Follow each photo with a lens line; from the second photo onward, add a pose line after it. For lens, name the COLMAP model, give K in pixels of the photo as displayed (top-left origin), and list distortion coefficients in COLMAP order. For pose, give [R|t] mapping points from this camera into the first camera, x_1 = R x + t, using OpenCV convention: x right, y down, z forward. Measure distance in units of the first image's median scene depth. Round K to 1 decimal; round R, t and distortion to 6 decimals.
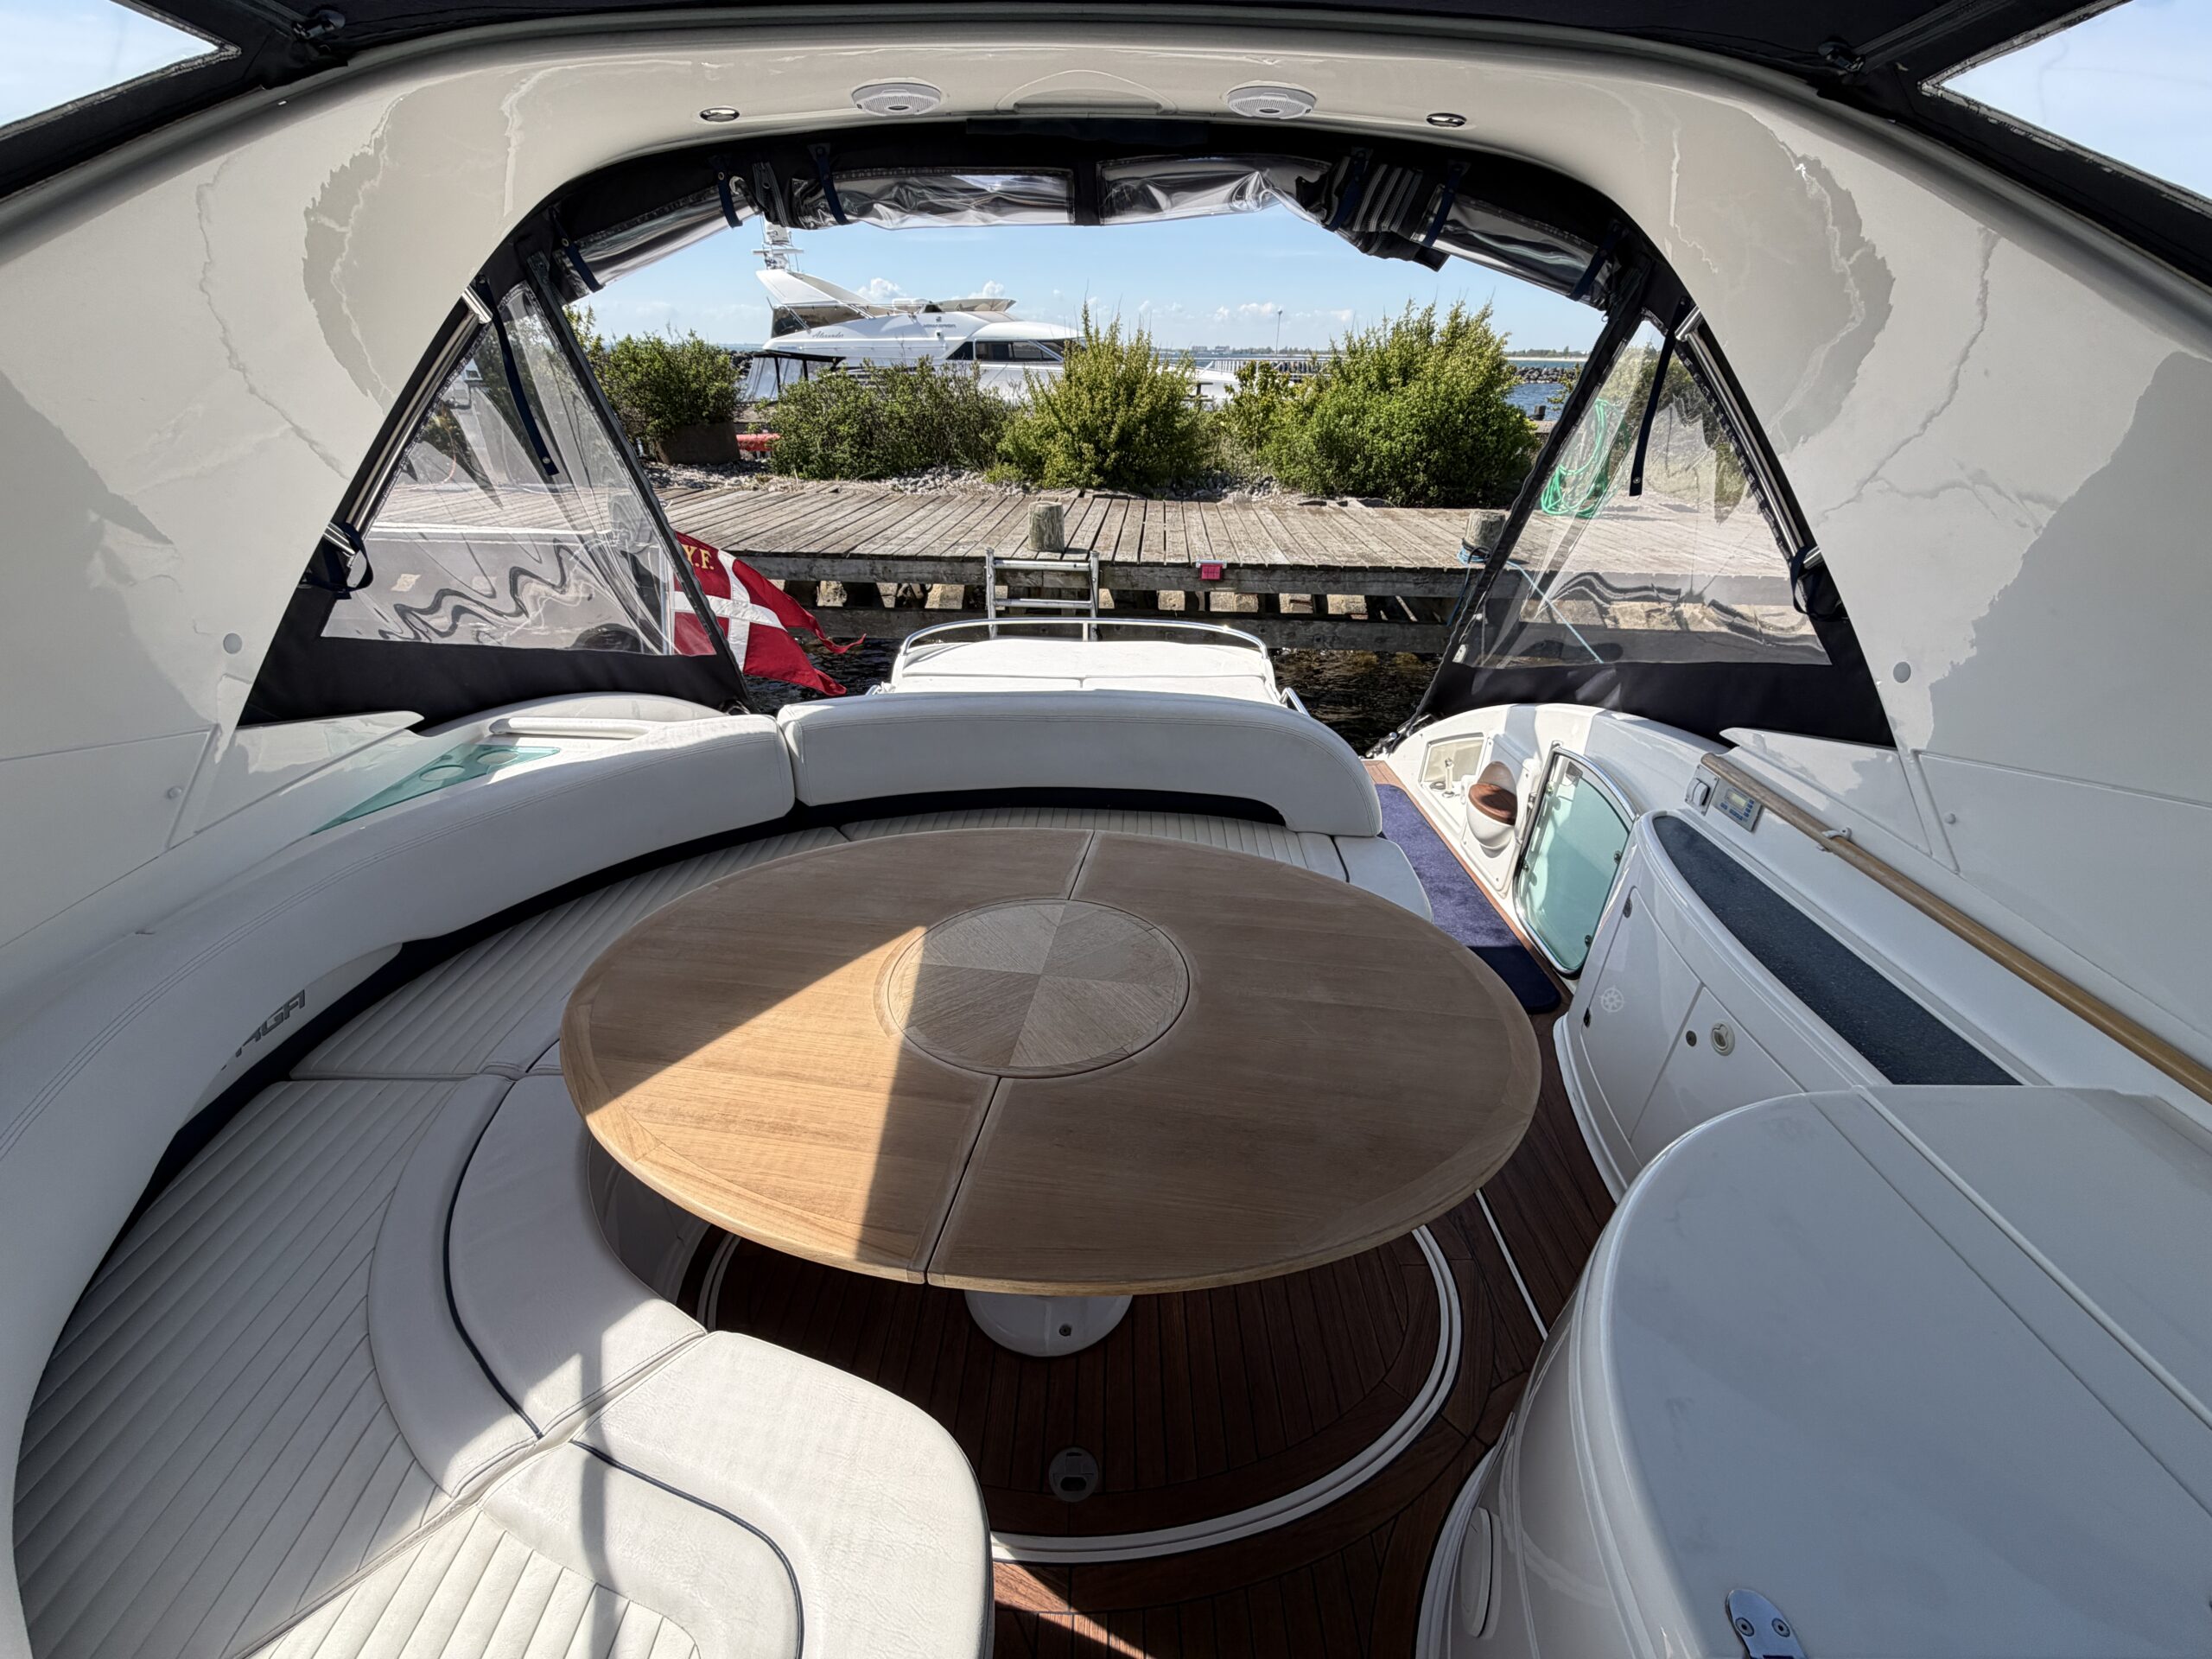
lens RADIAL K [[889.2, 0, 1061.0], [0, 889.2, 797.9], [0, 0, 1]] dist [0.001766, -0.000344]
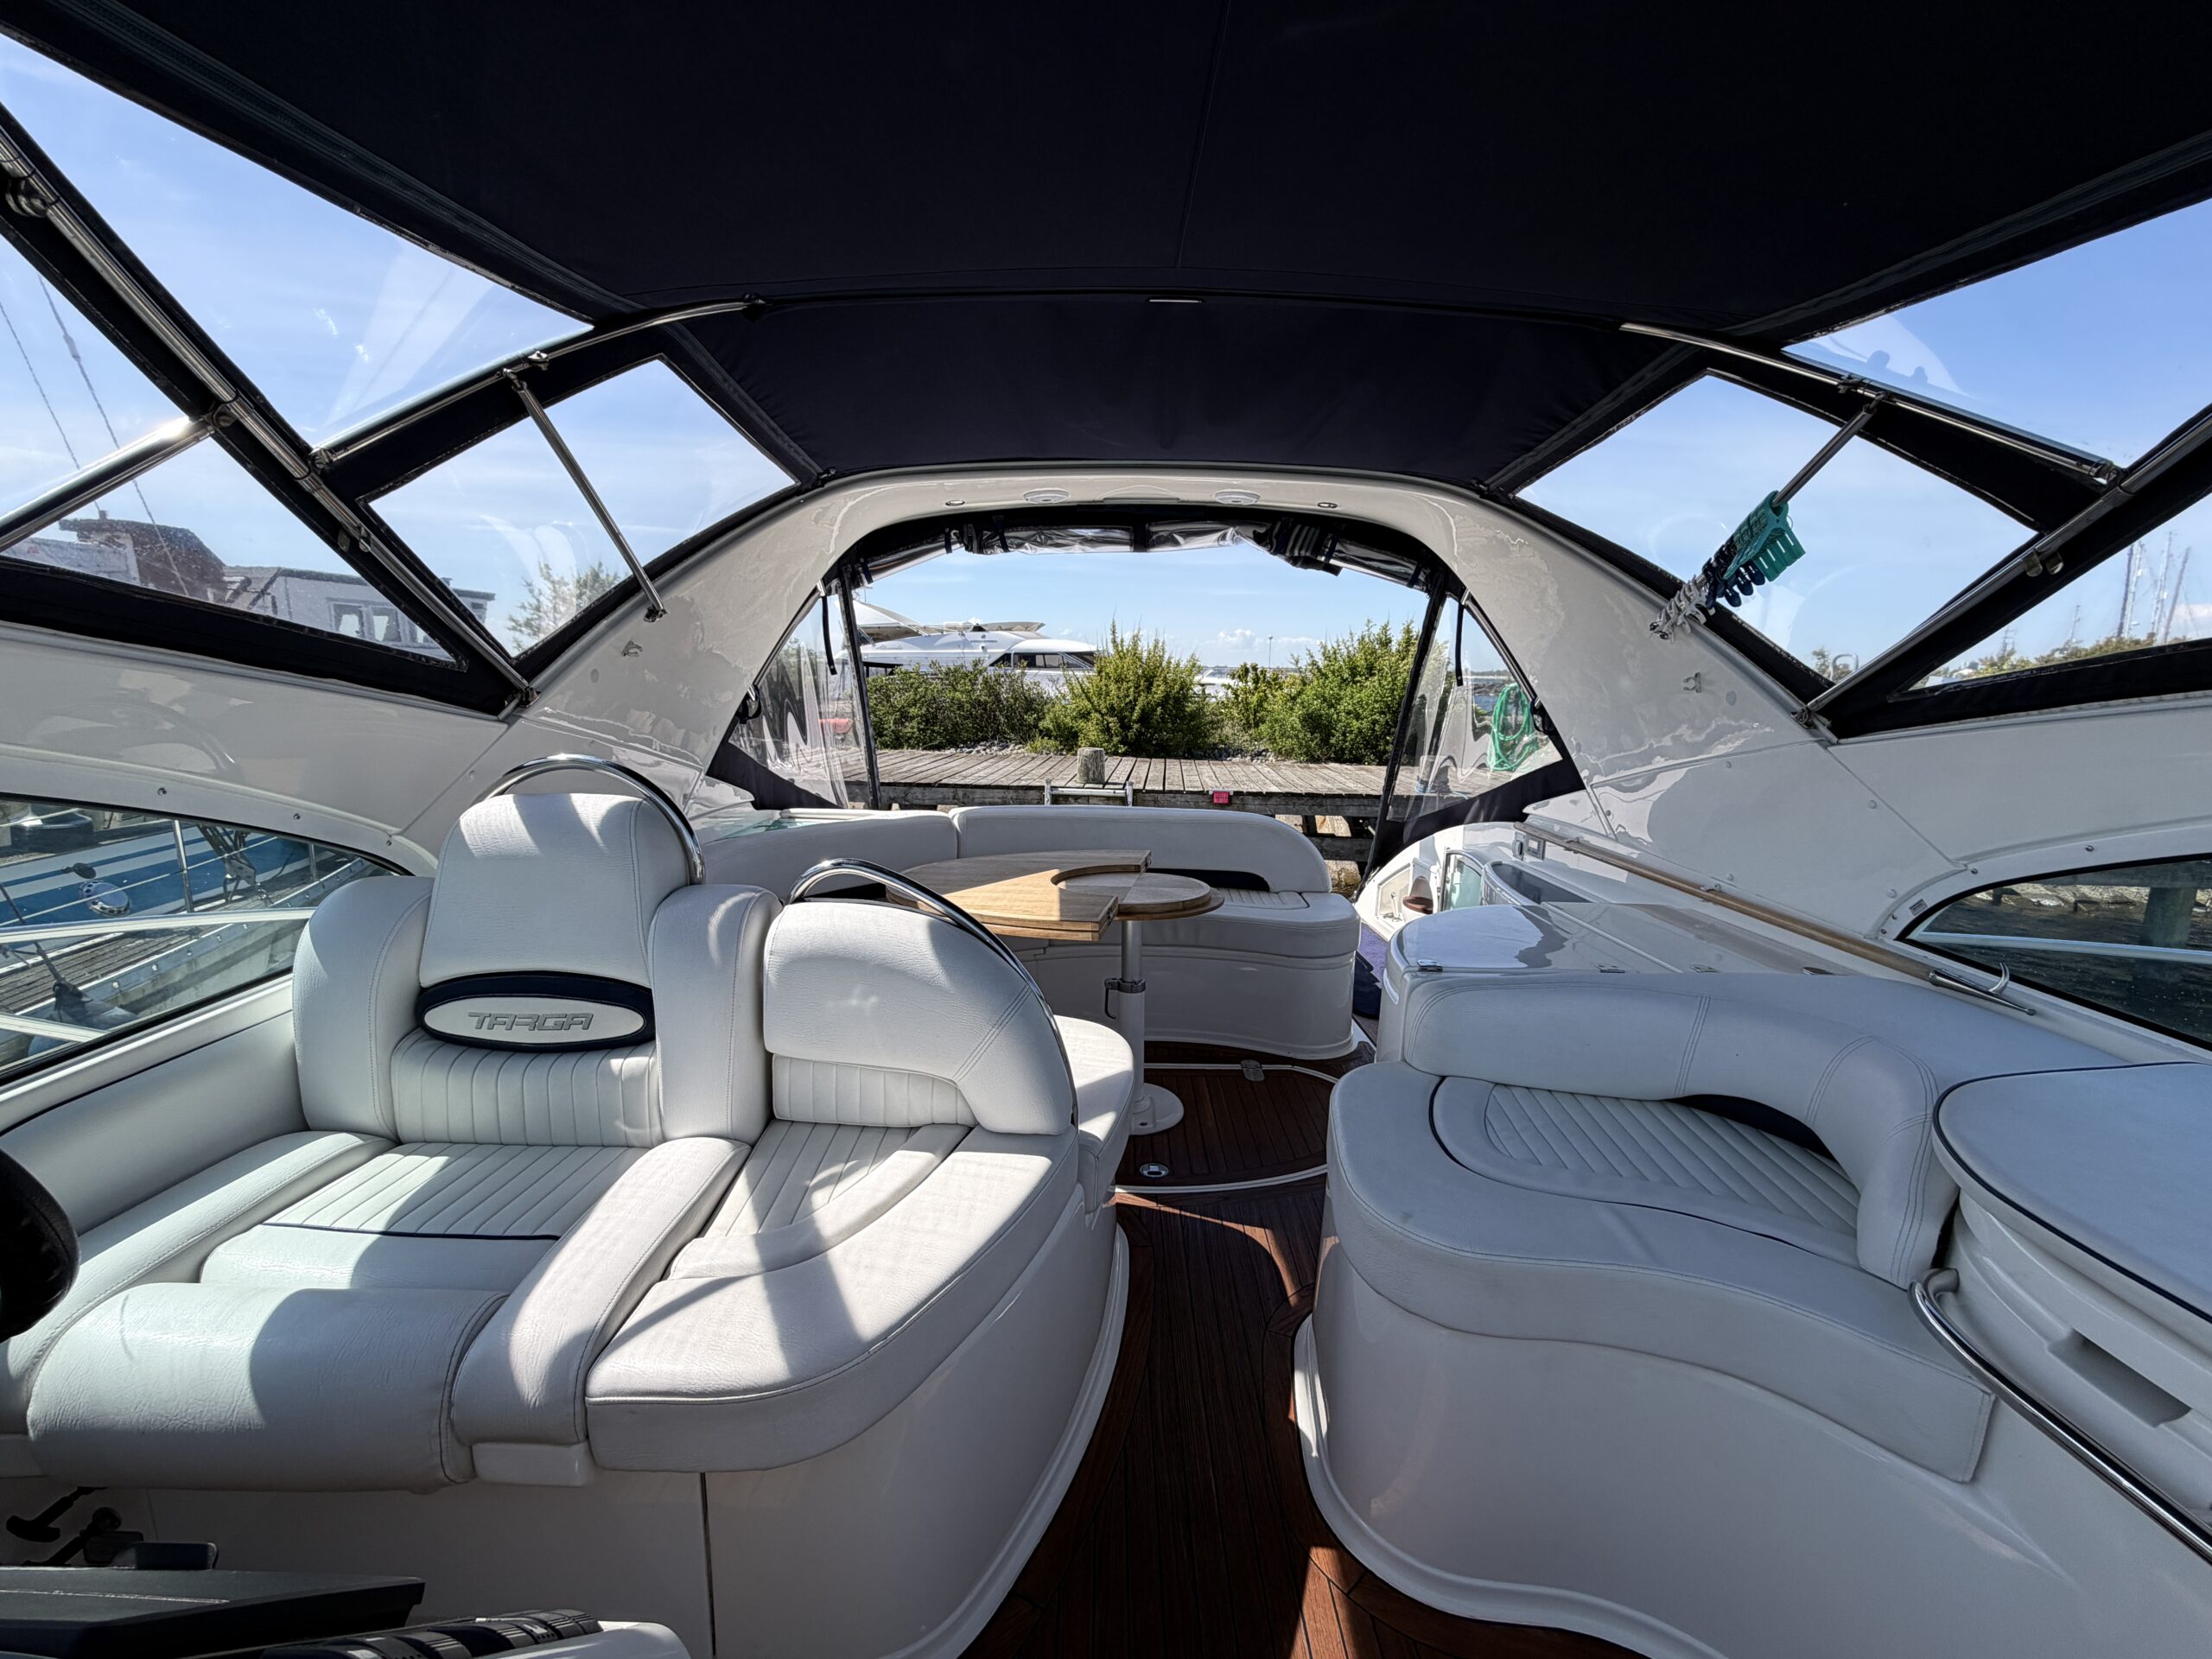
lens RADIAL K [[877.6, 0, 1085.5], [0, 877.6, 806.0], [0, 0, 1]] dist [0.001123, 0.000520]
pose [[0.999965, -0.001630, 0.008226, -0.035916], [0.004063, 0.952295, -0.305151, 0.144488], [-0.007336, 0.305174, 0.952268, -0.200382]]
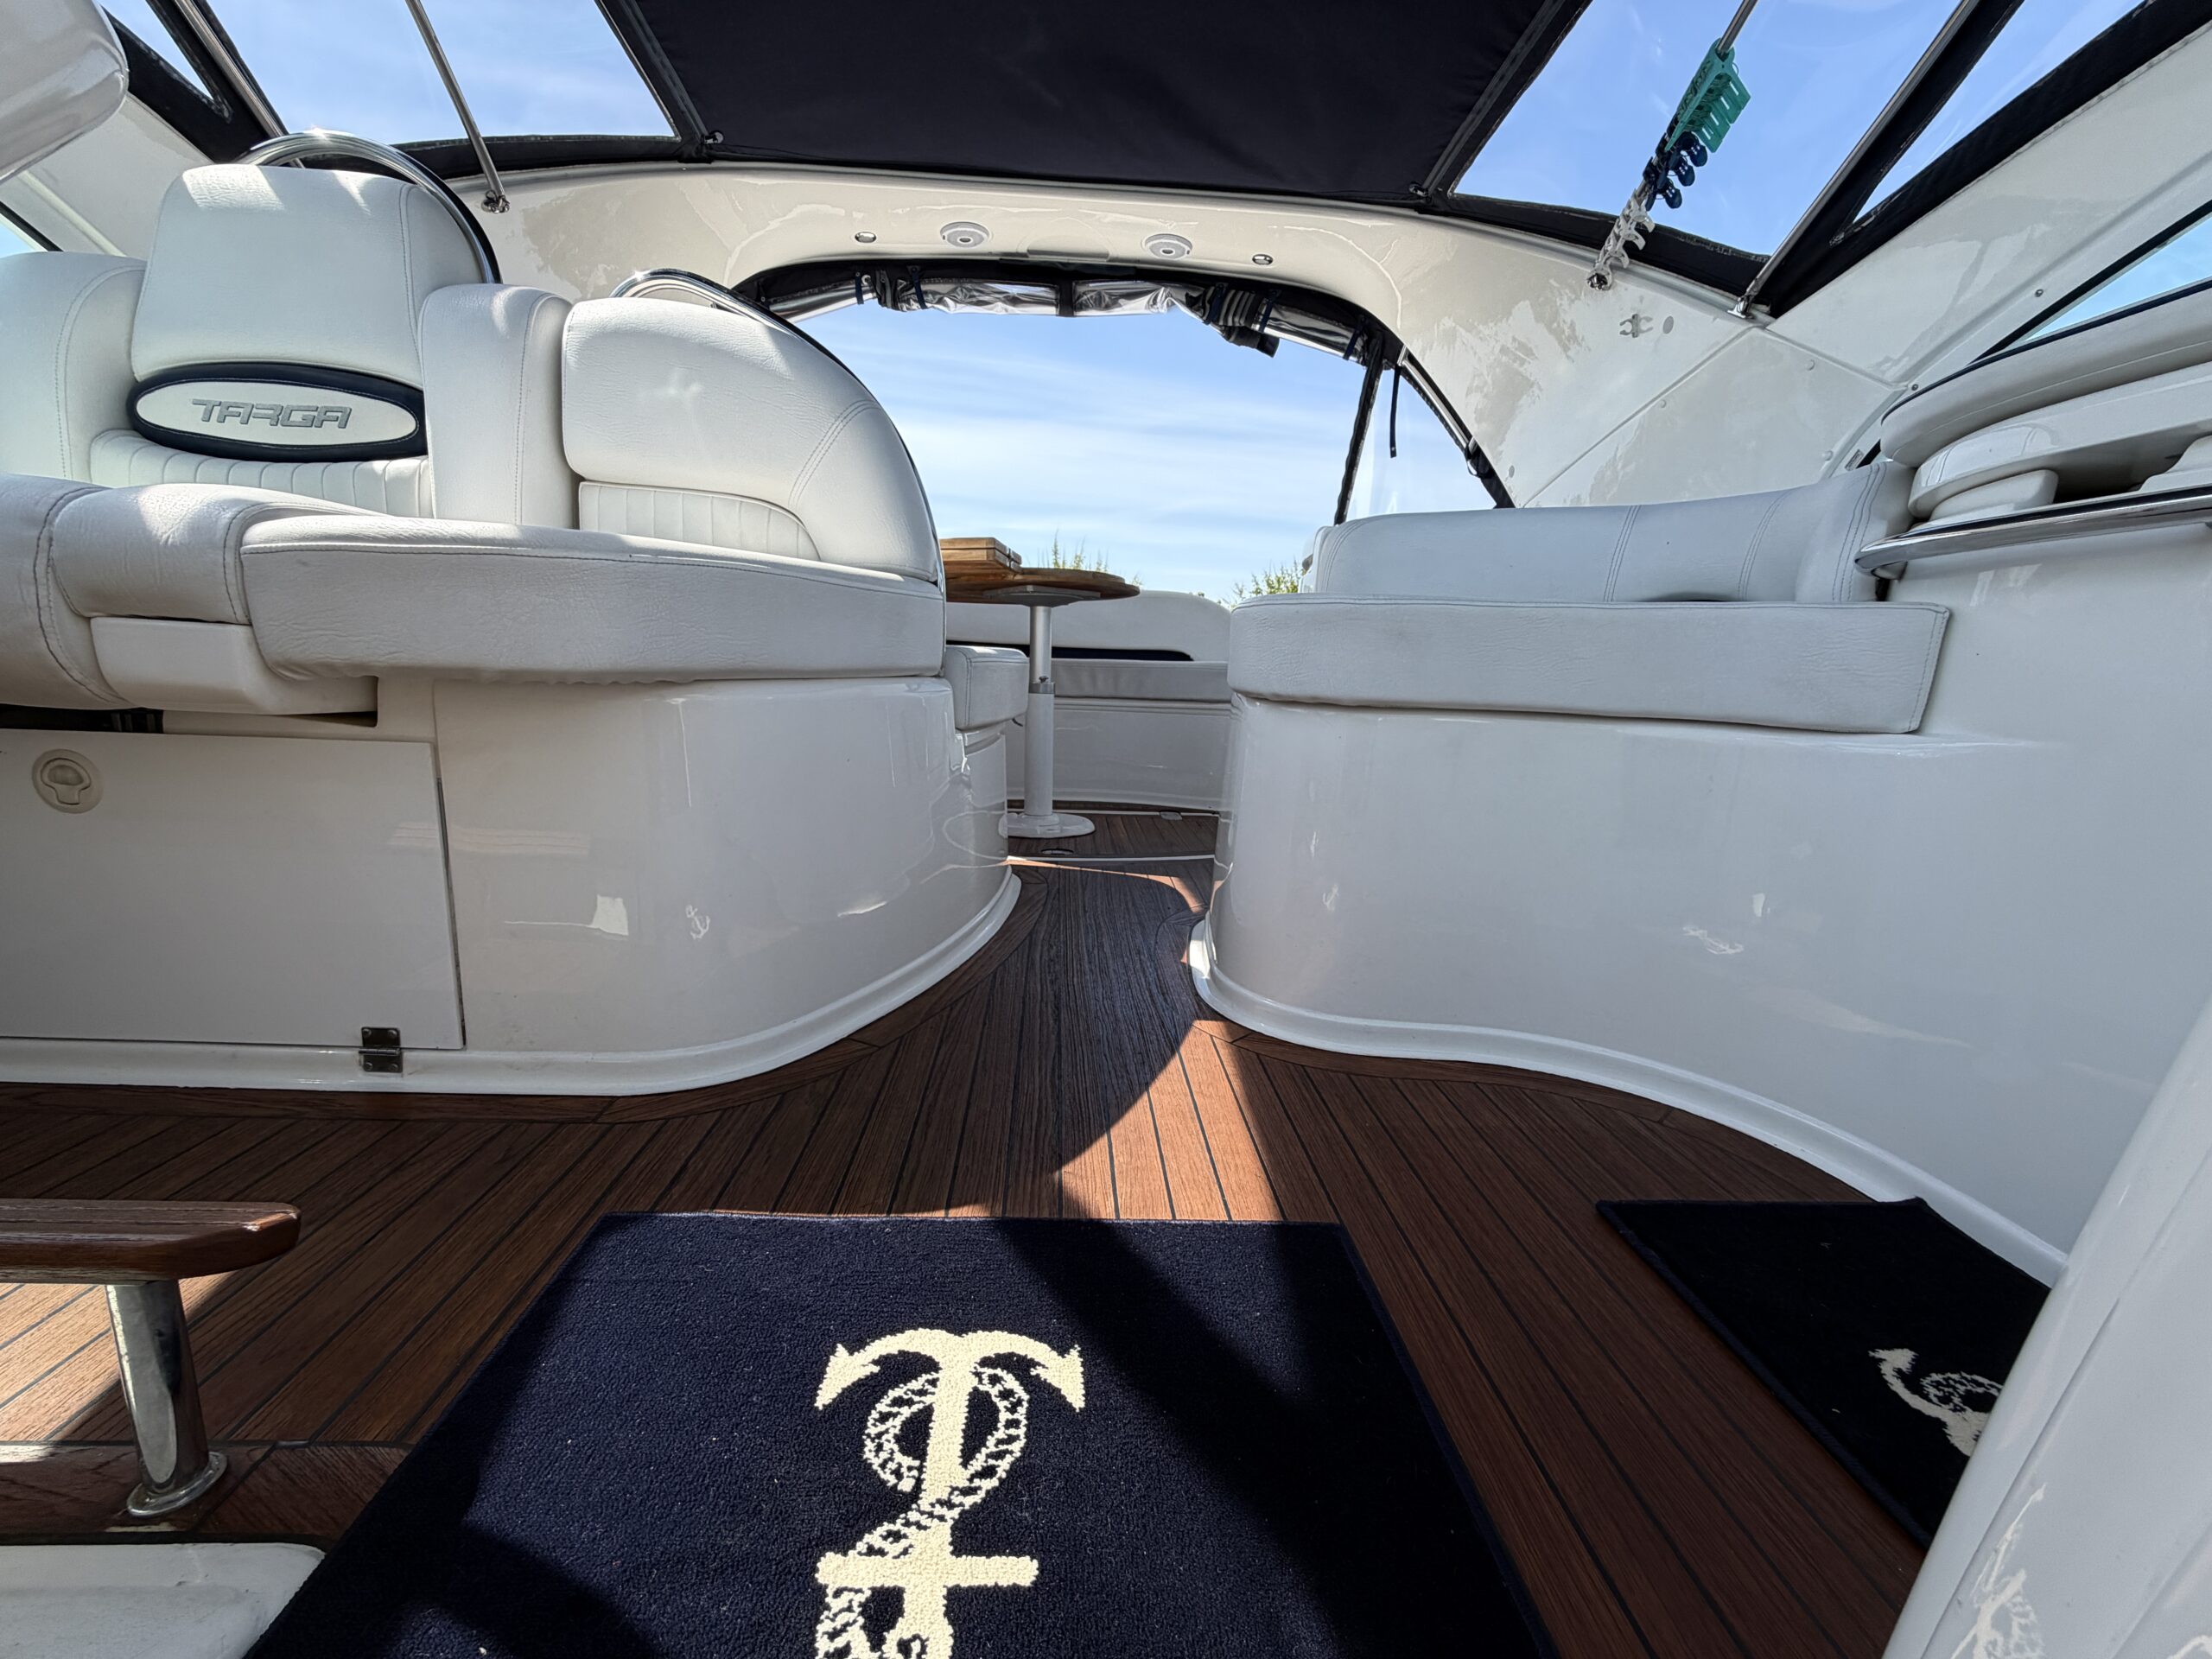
lens RADIAL K [[883.7, 0, 1084.5], [0, 883.7, 793.8], [0, 0, 1]] dist [0.000365, -0.000331]
pose [[0.997527, 0.011009, 0.069424, -0.016435], [0.009245, 0.958530, -0.284840, 0.263029], [-0.069681, 0.284778, 0.956058, -0.134140]]
